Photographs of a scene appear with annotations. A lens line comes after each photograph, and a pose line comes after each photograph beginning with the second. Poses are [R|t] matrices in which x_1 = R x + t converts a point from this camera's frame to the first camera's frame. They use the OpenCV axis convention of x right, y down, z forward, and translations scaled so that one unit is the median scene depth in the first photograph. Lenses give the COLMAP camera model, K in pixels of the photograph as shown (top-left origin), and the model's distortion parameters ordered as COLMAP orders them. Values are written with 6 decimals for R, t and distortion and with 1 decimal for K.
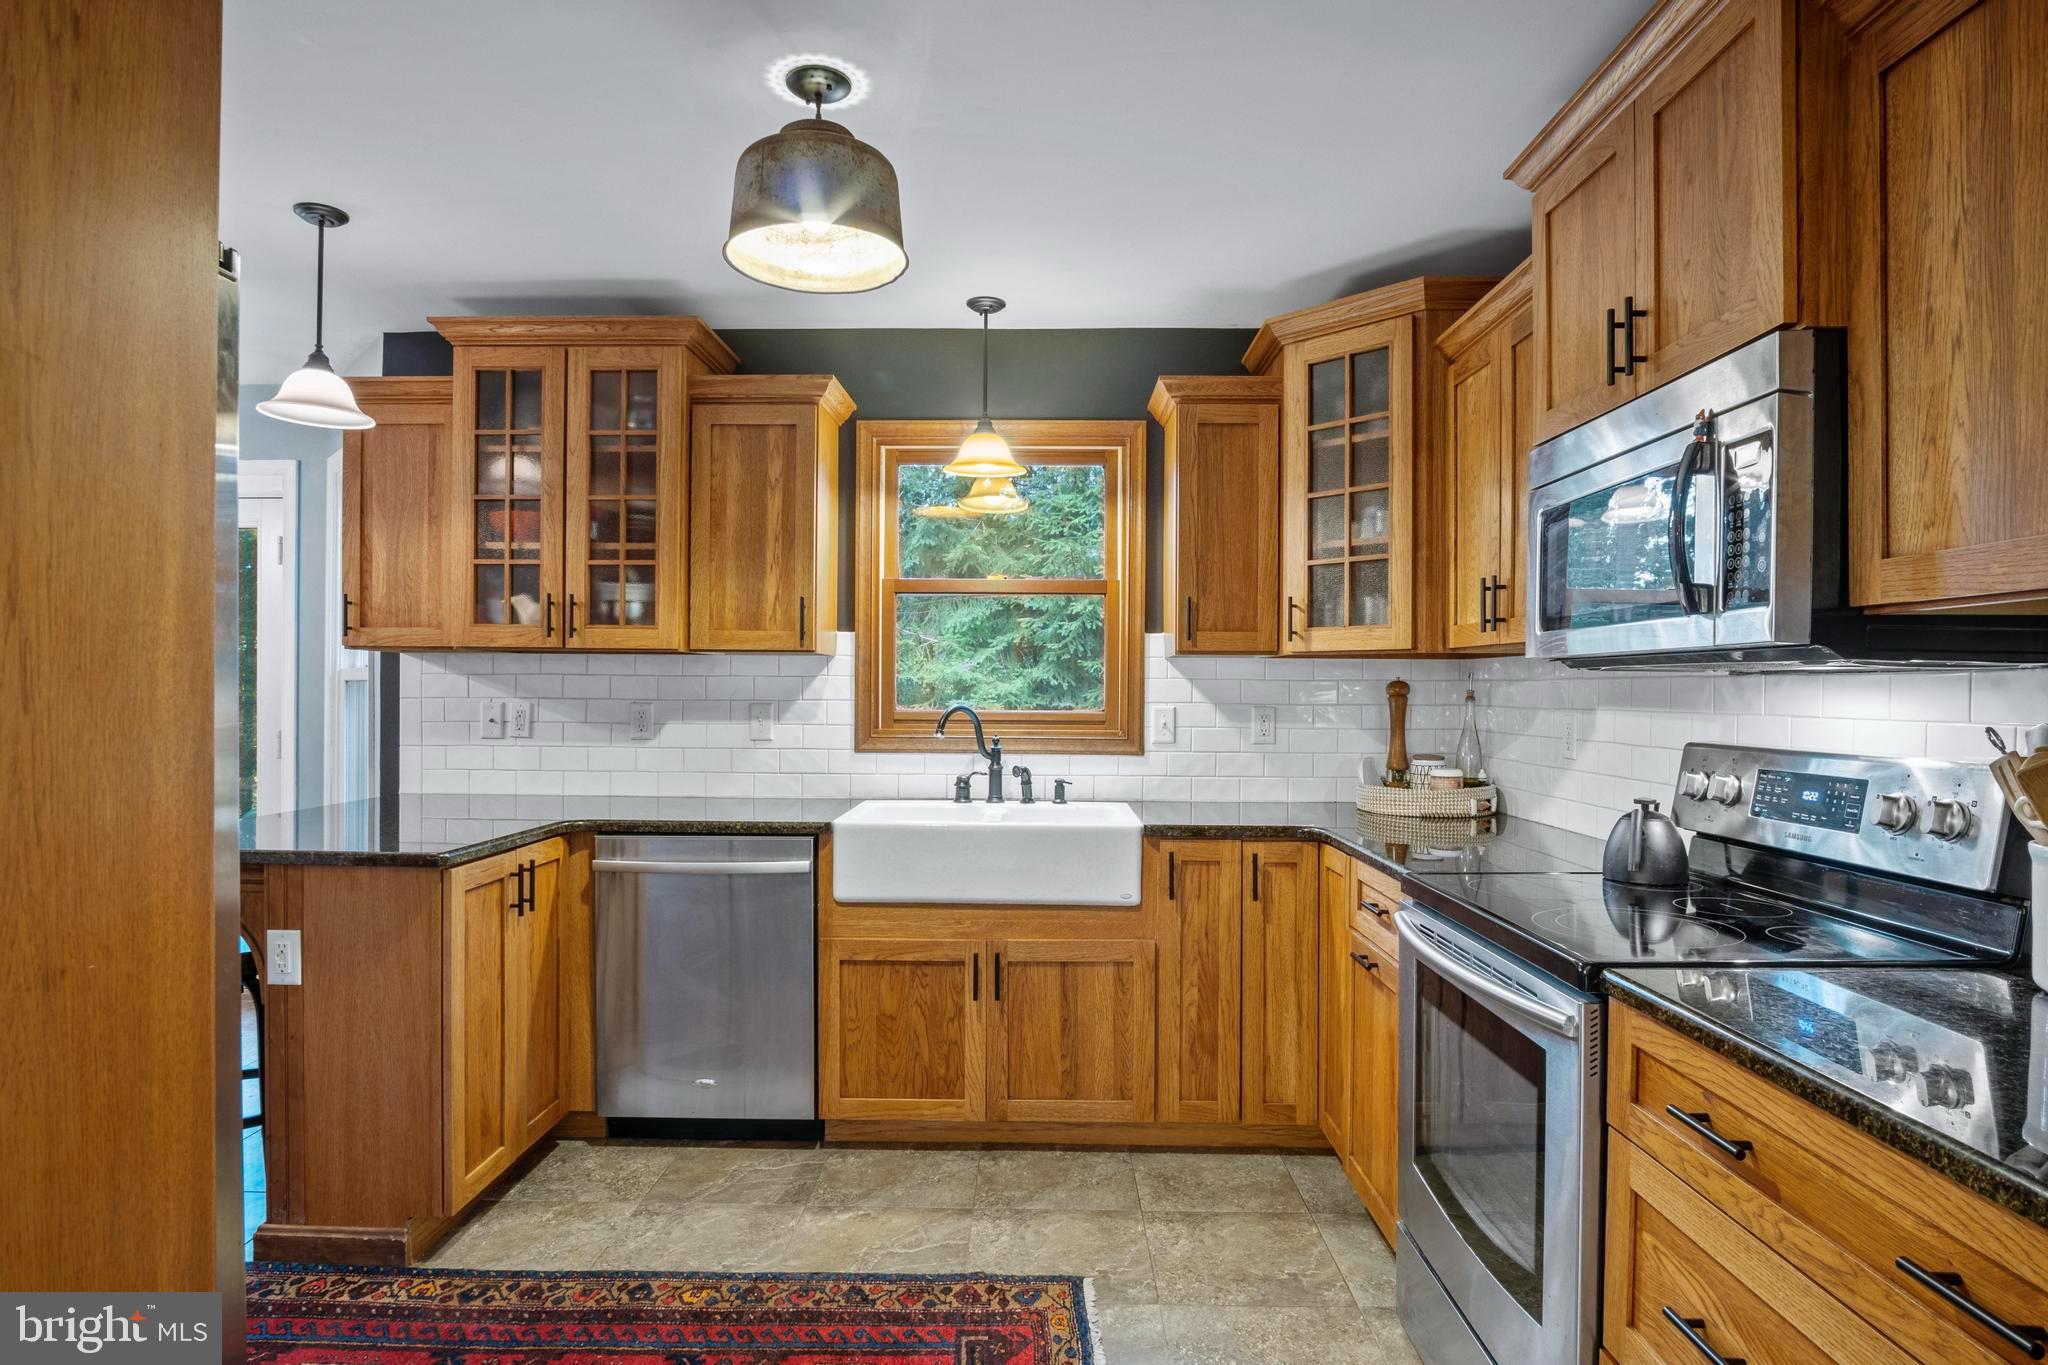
lens RADIAL K [[1085.4, 0, 1024.0], [0, 1085.4, 682.5], [0, 0, 1]] dist [0.000452, 0.000121]
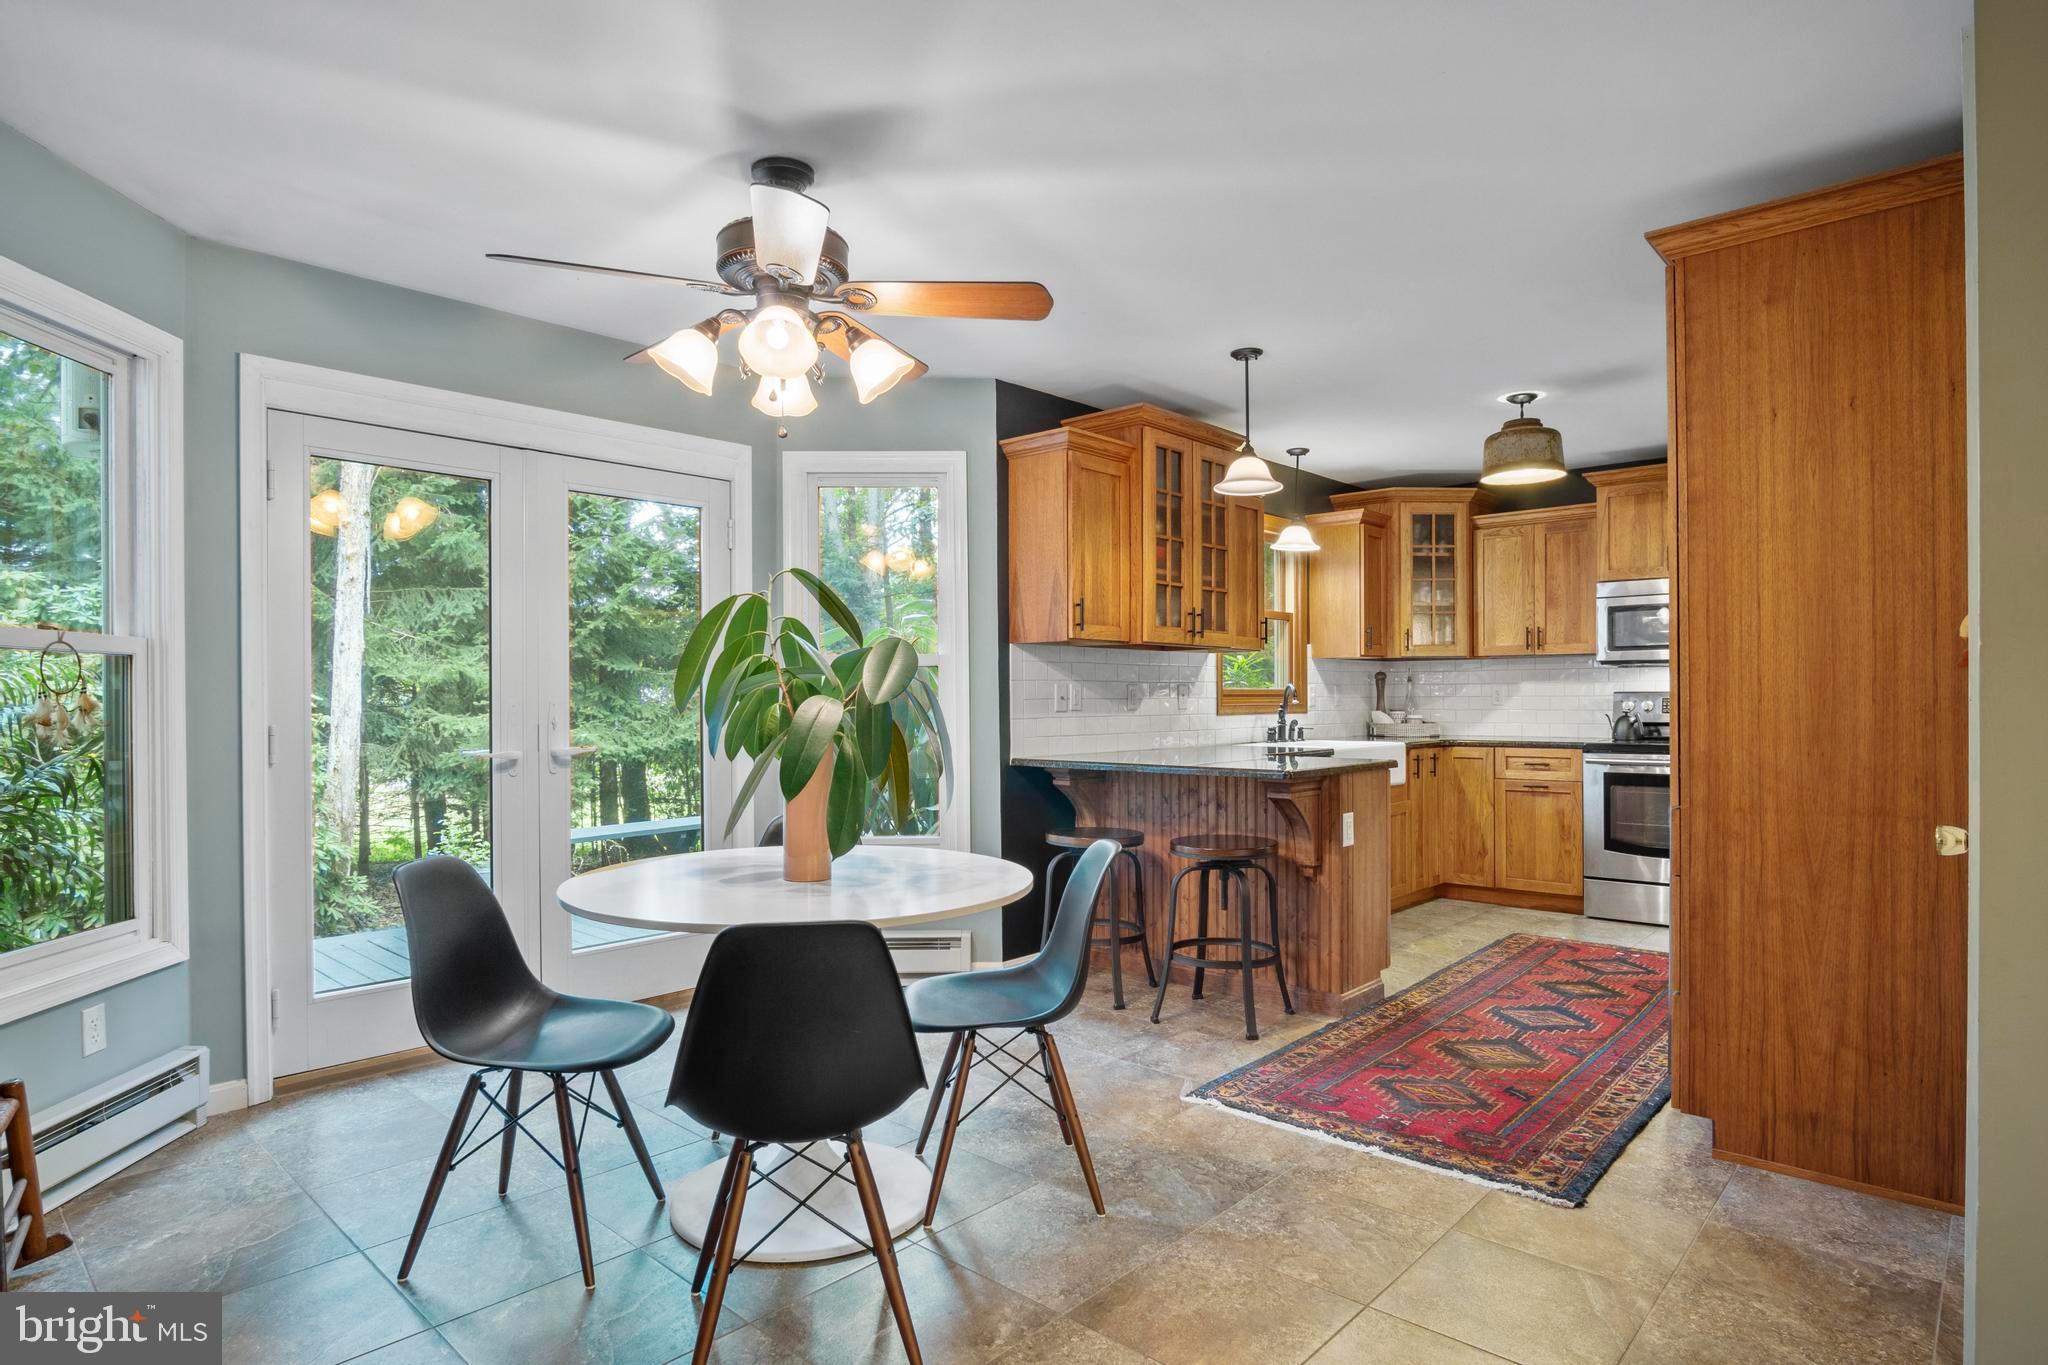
lens RADIAL K [[1085.4, 0, 1024.0], [0, 1085.4, 682.5], [0, 0, 1]] dist [0.000452, 0.000121]
pose [[0.658952, -0.005120, 0.752167, -1.681372], [0.000987, 0.999982, 0.005942, 0.010245], [-0.752184, -0.003173, 0.658945, 0.203380]]
